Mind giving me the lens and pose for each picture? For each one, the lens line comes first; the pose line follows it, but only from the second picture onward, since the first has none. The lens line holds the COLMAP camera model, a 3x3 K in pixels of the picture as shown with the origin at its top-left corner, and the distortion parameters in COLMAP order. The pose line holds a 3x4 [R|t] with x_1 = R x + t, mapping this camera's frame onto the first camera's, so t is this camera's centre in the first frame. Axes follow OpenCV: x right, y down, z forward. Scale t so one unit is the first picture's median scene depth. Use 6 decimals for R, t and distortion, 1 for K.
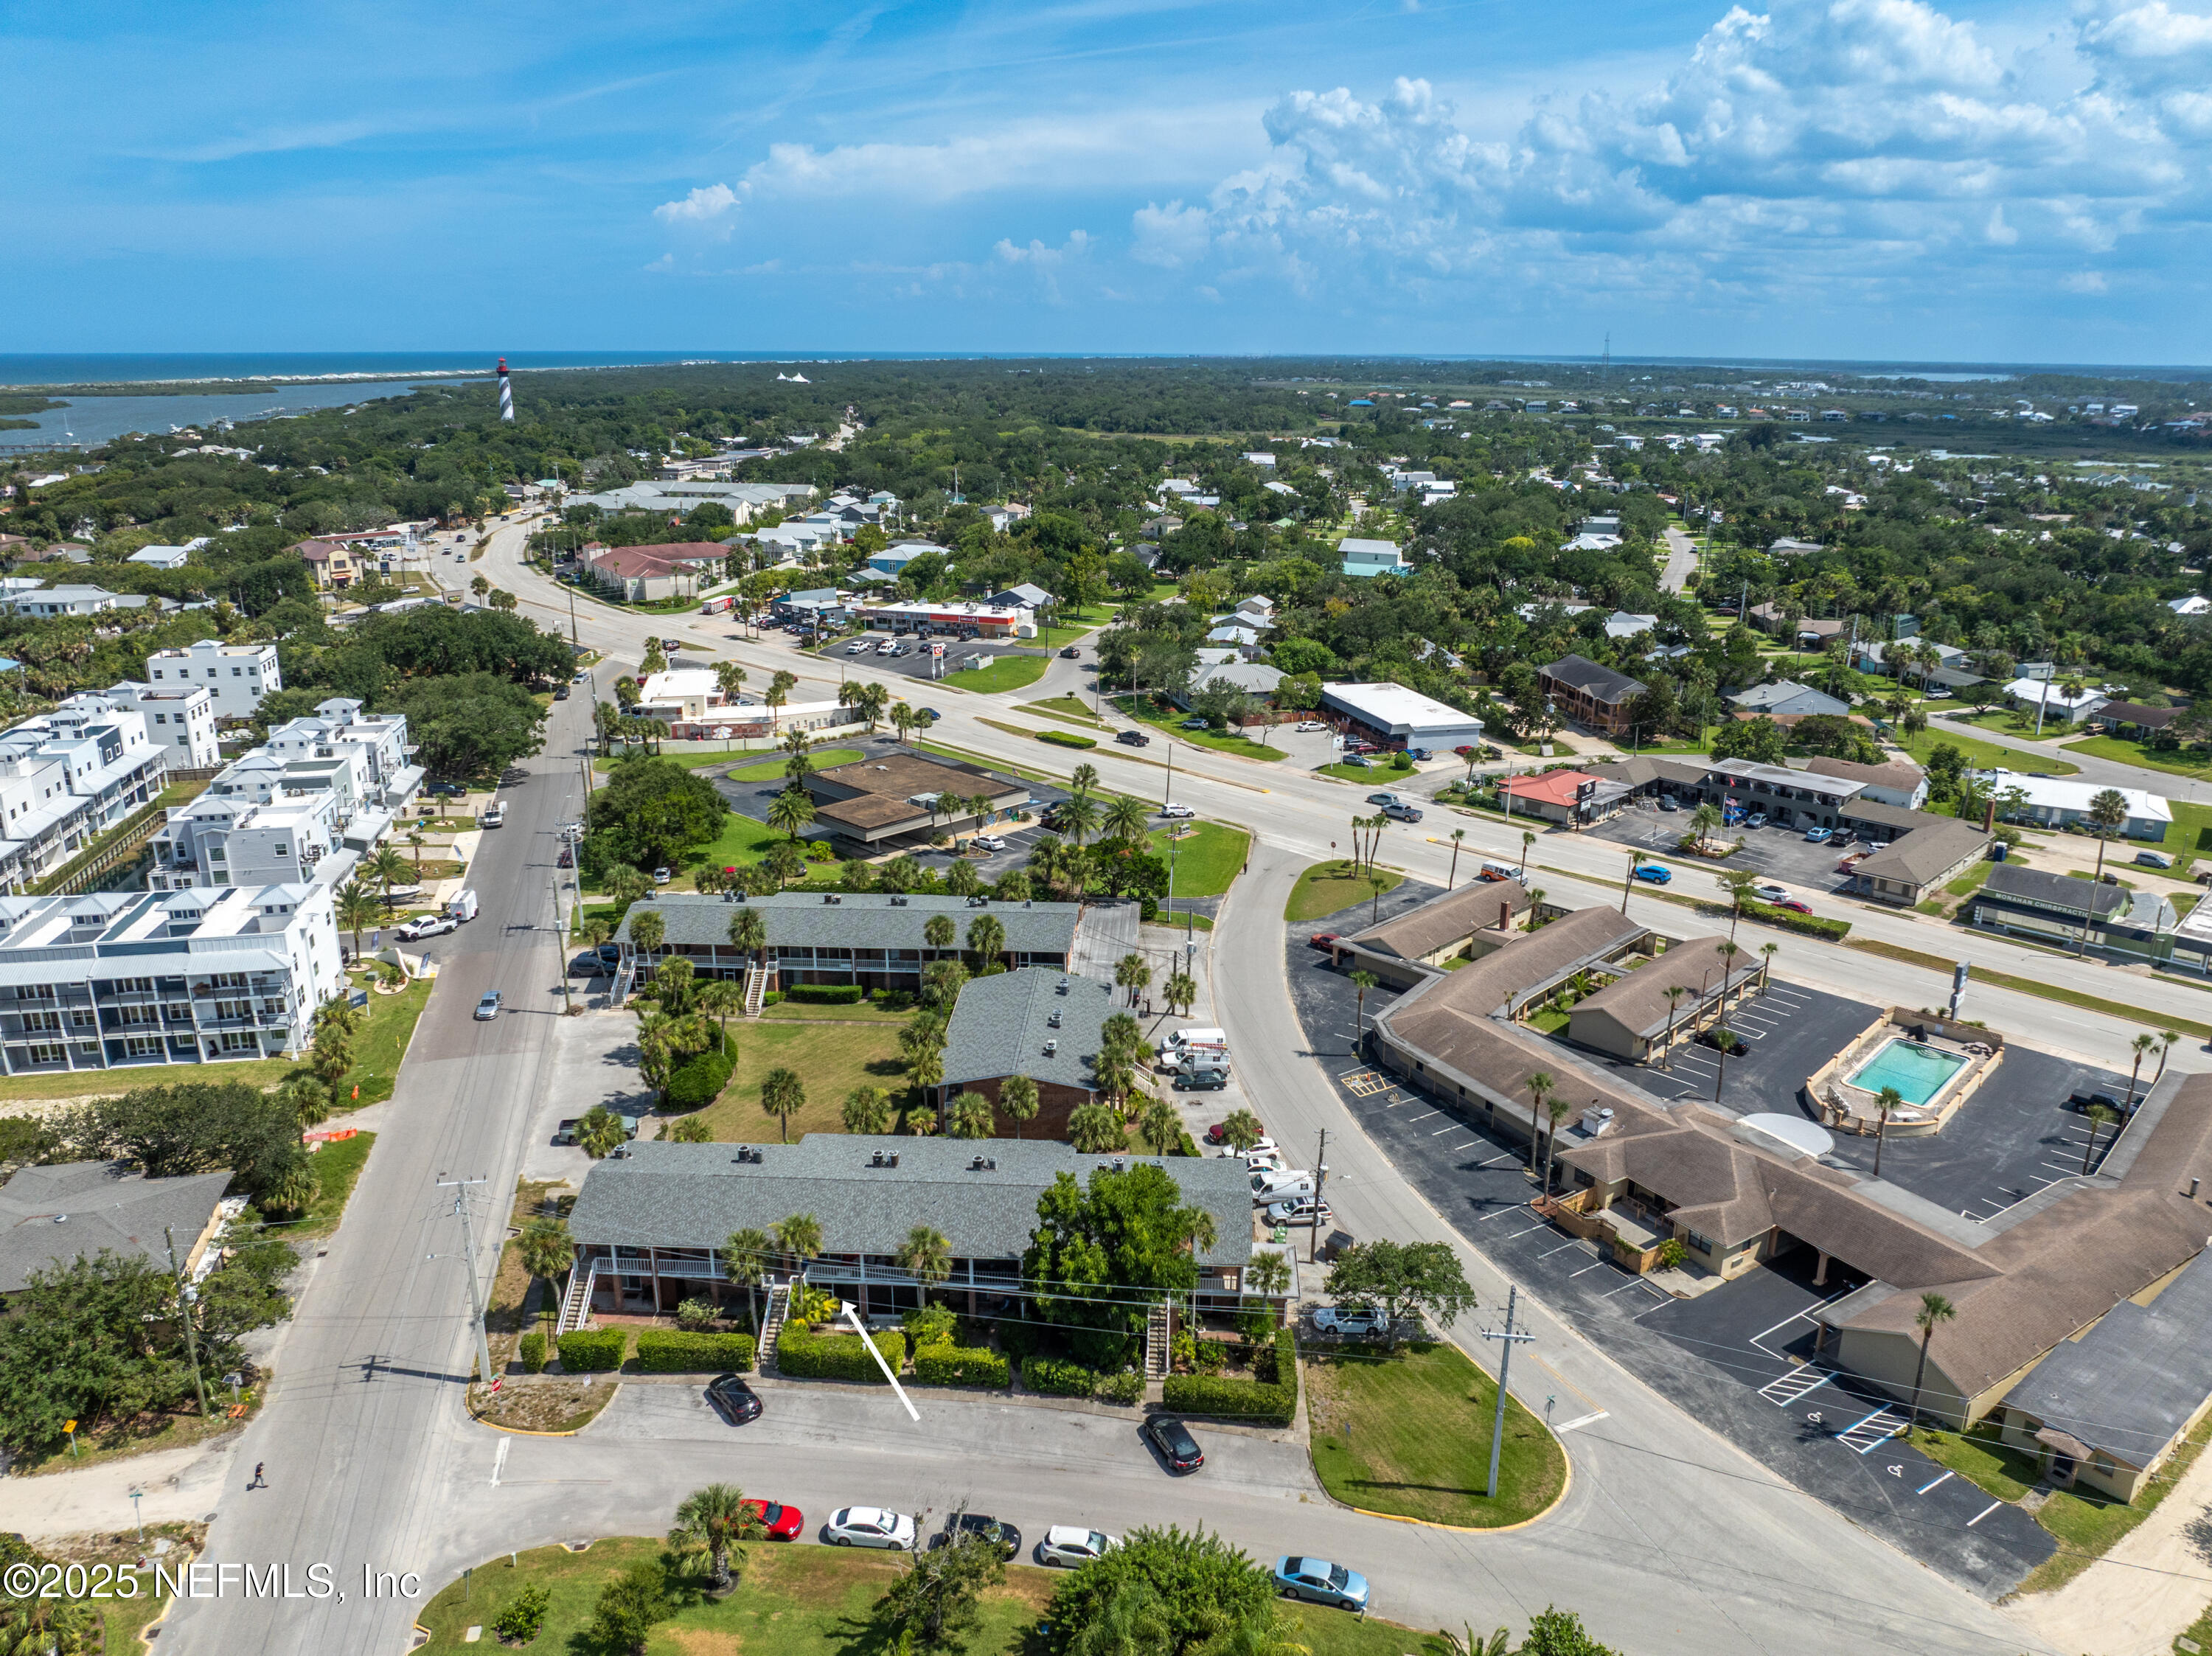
lens RADIAL K [[1564.4, 0, 1117.3], [0, 1564.4, 794.9], [0, 0, 1]] dist [-0.023279, -0.022911]
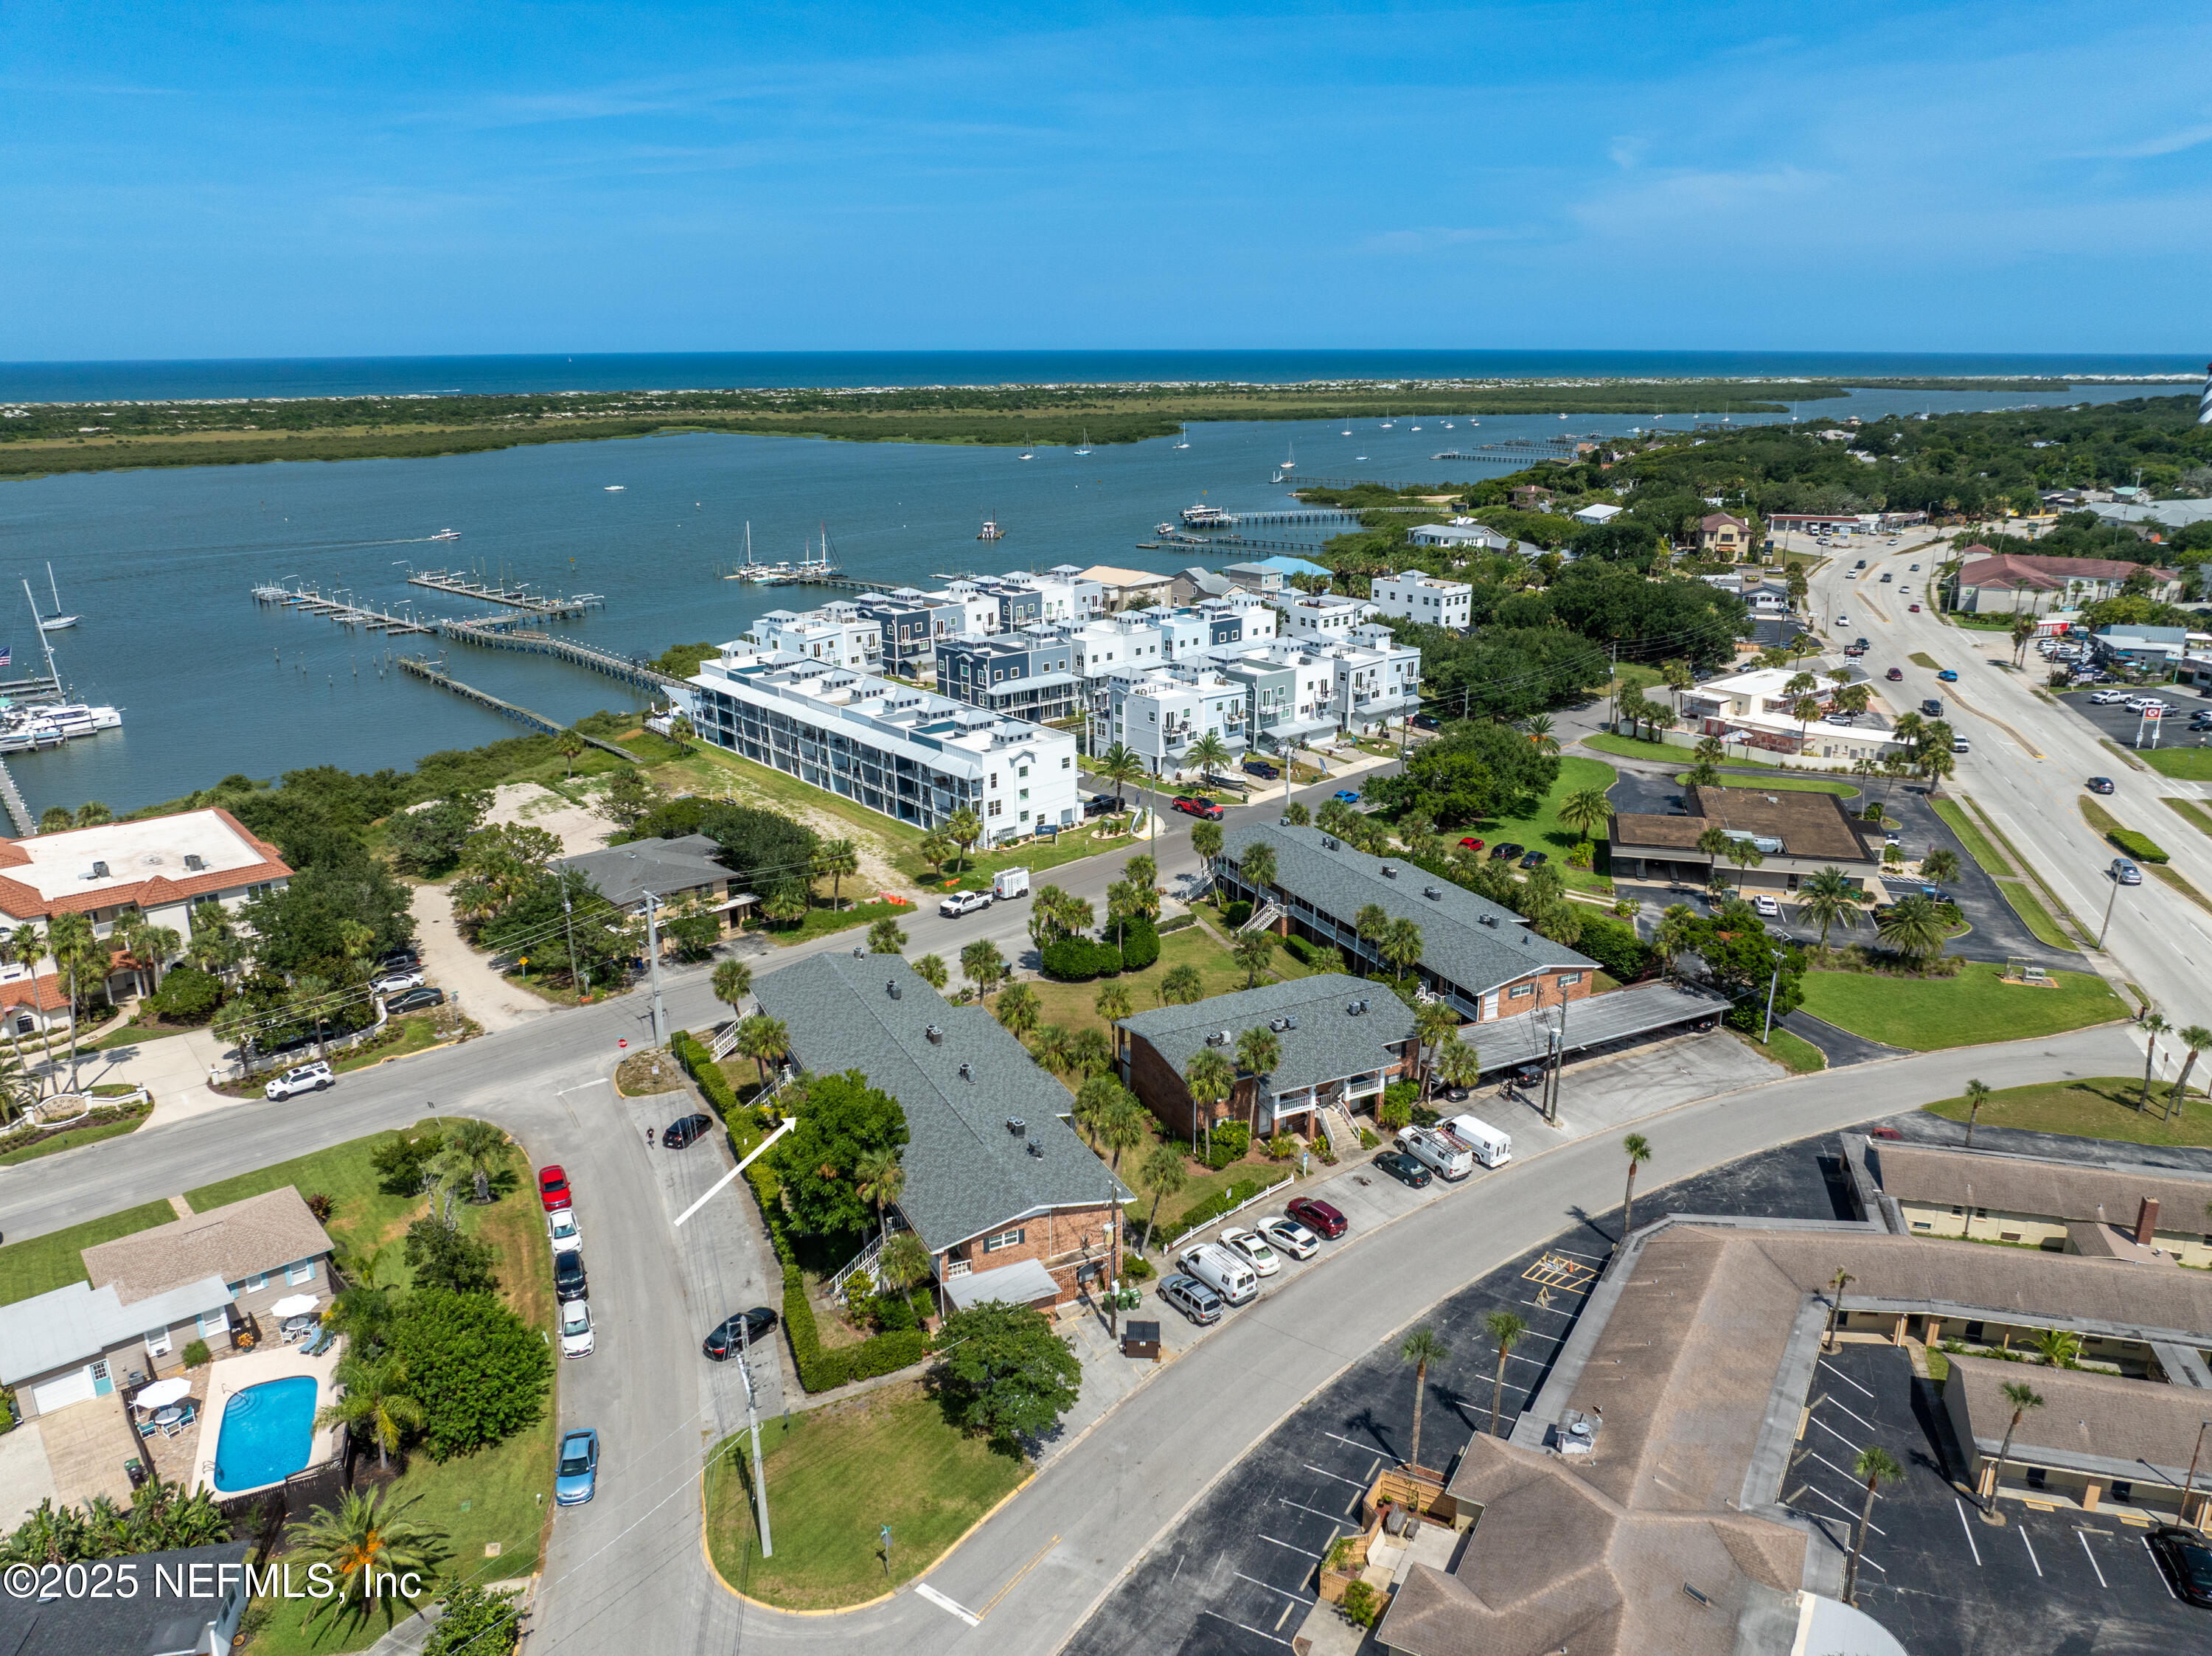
lens RADIAL K [[1564.4, 0, 1117.3], [0, 1564.4, 794.9], [0, 0, 1]] dist [-0.023279, -0.022911]
pose [[0.481979, 0.234965, -0.844090, 0.331821], [-0.235469, 0.962667, 0.133519, -0.041741], [0.843950, 0.134403, 0.519312, 0.224848]]
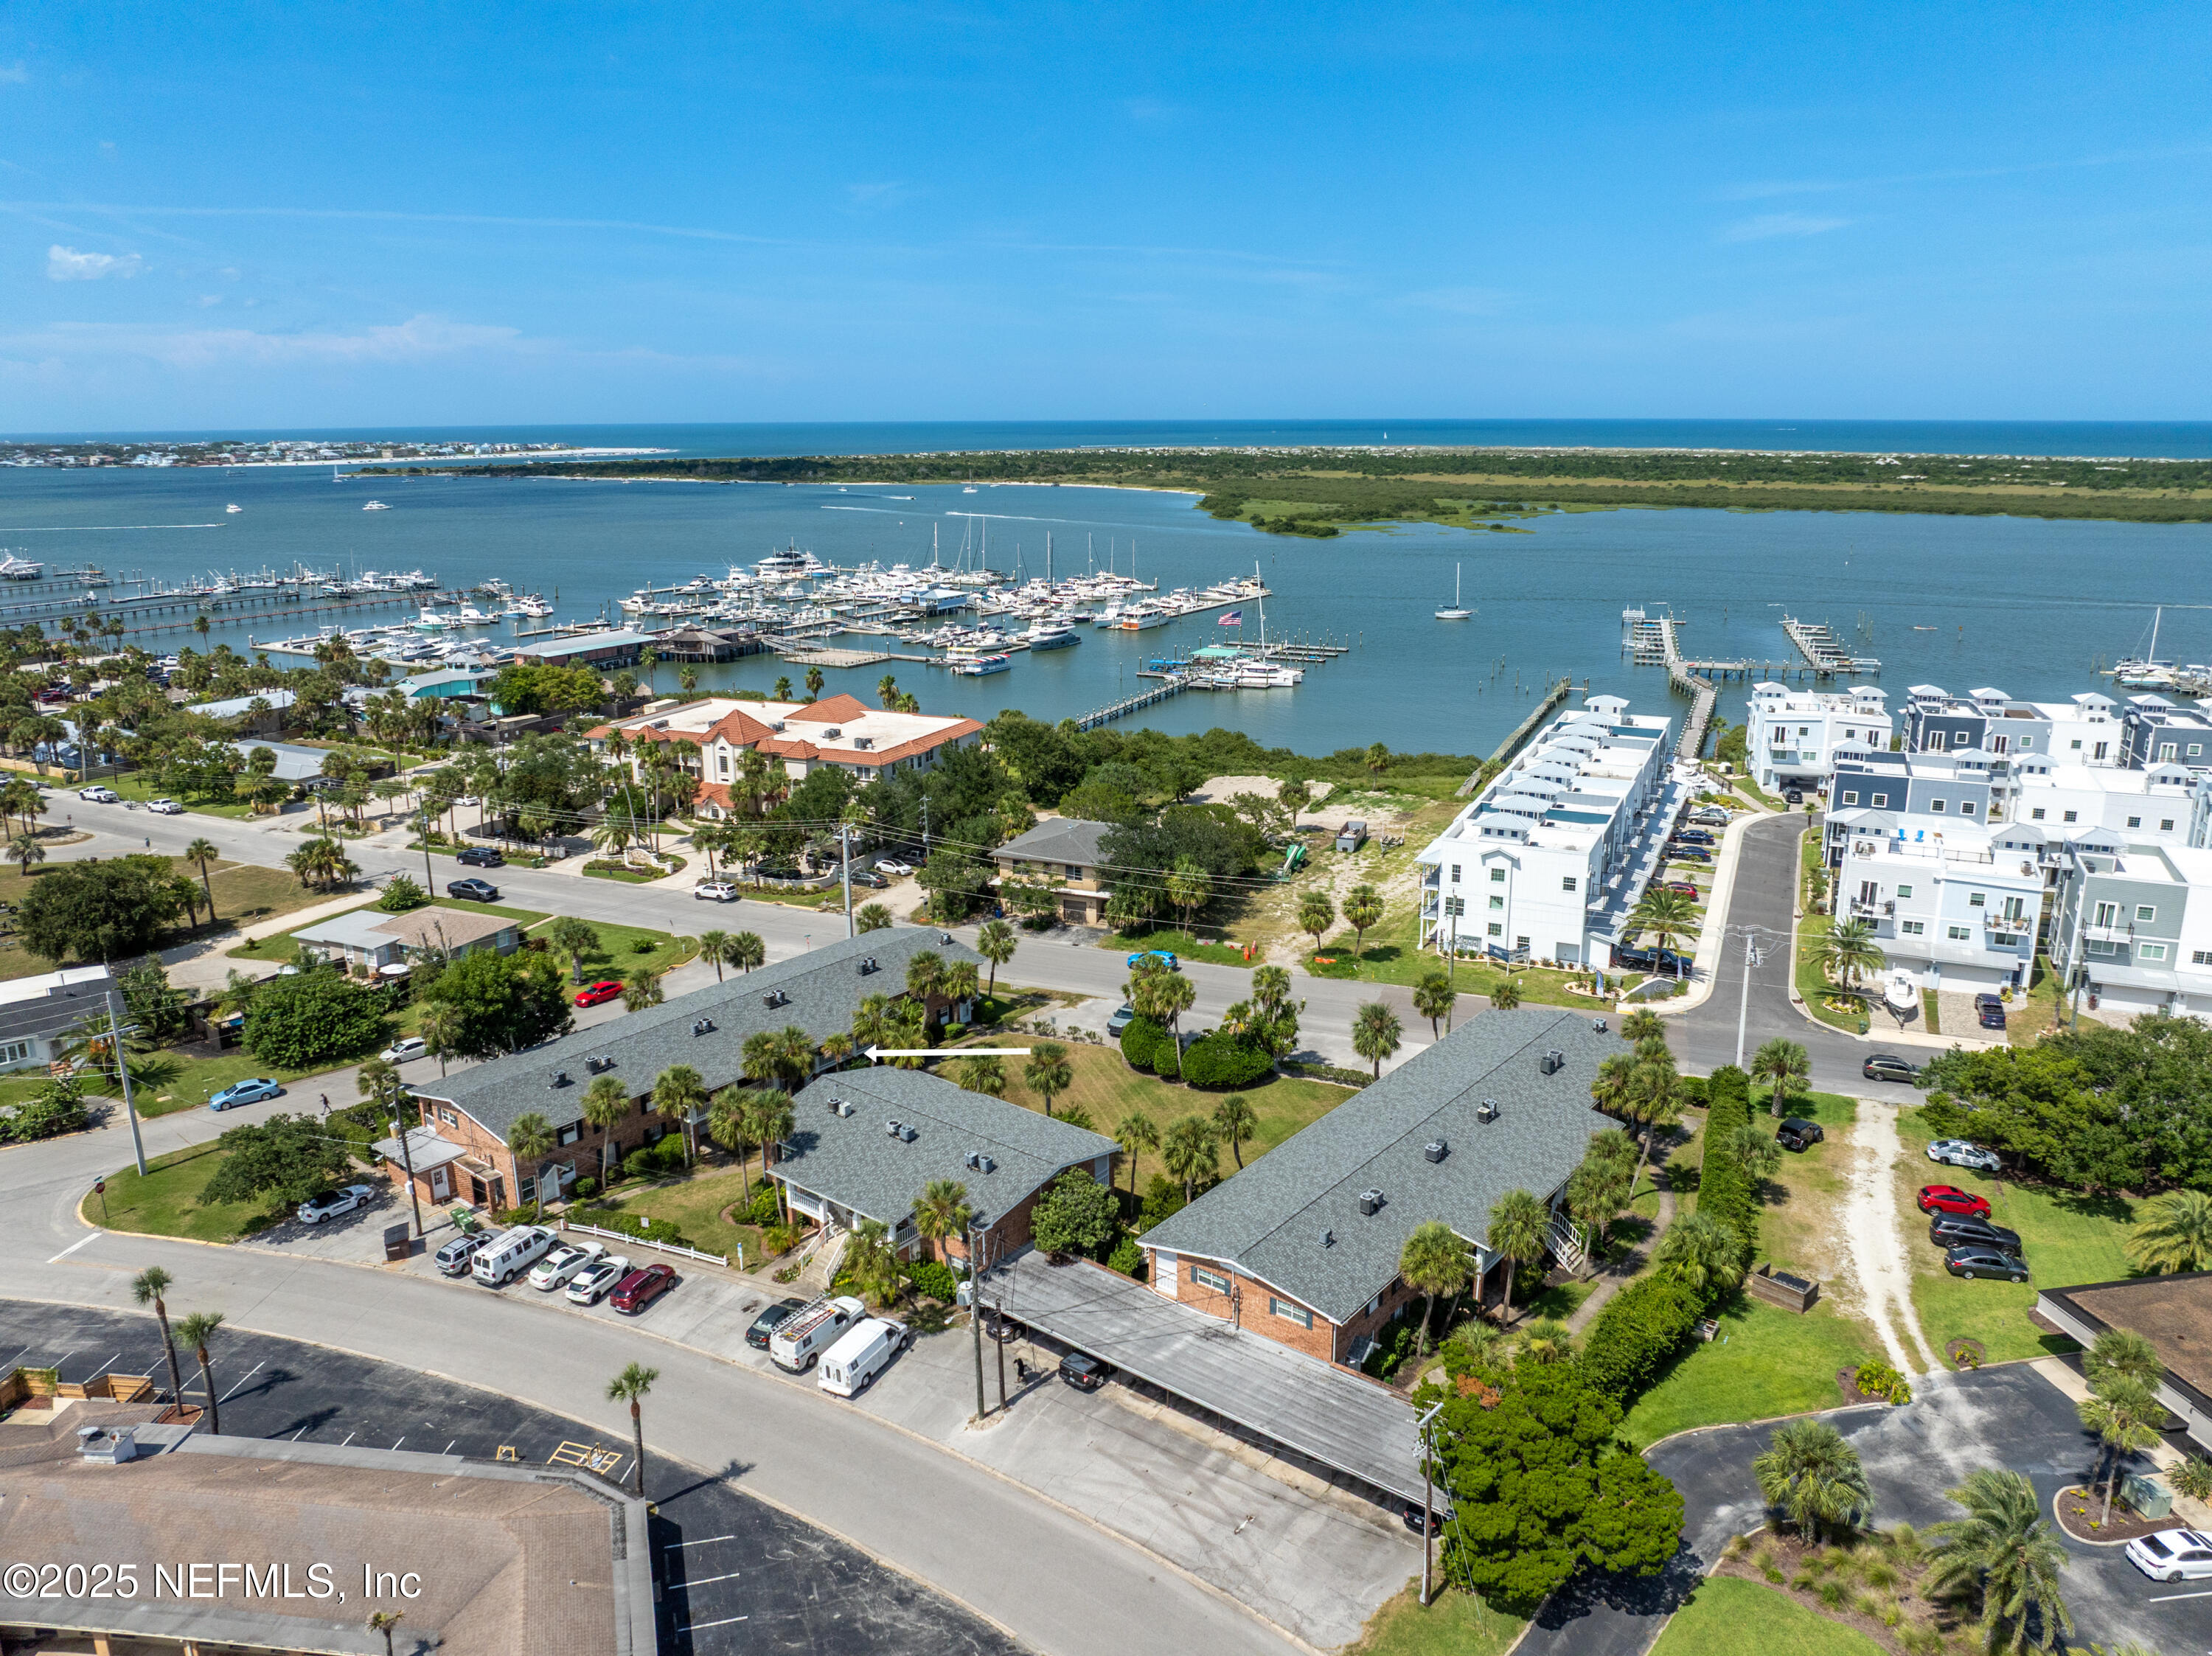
lens RADIAL K [[1564.4, 0, 1117.3], [0, 1564.4, 794.9], [0, 0, 1]] dist [-0.023279, -0.022911]
pose [[-0.592647, 0.186408, -0.783595, 0.236782], [-0.221279, 0.897740, 0.380919, -0.159843], [0.774471, 0.399144, -0.490794, 0.713376]]
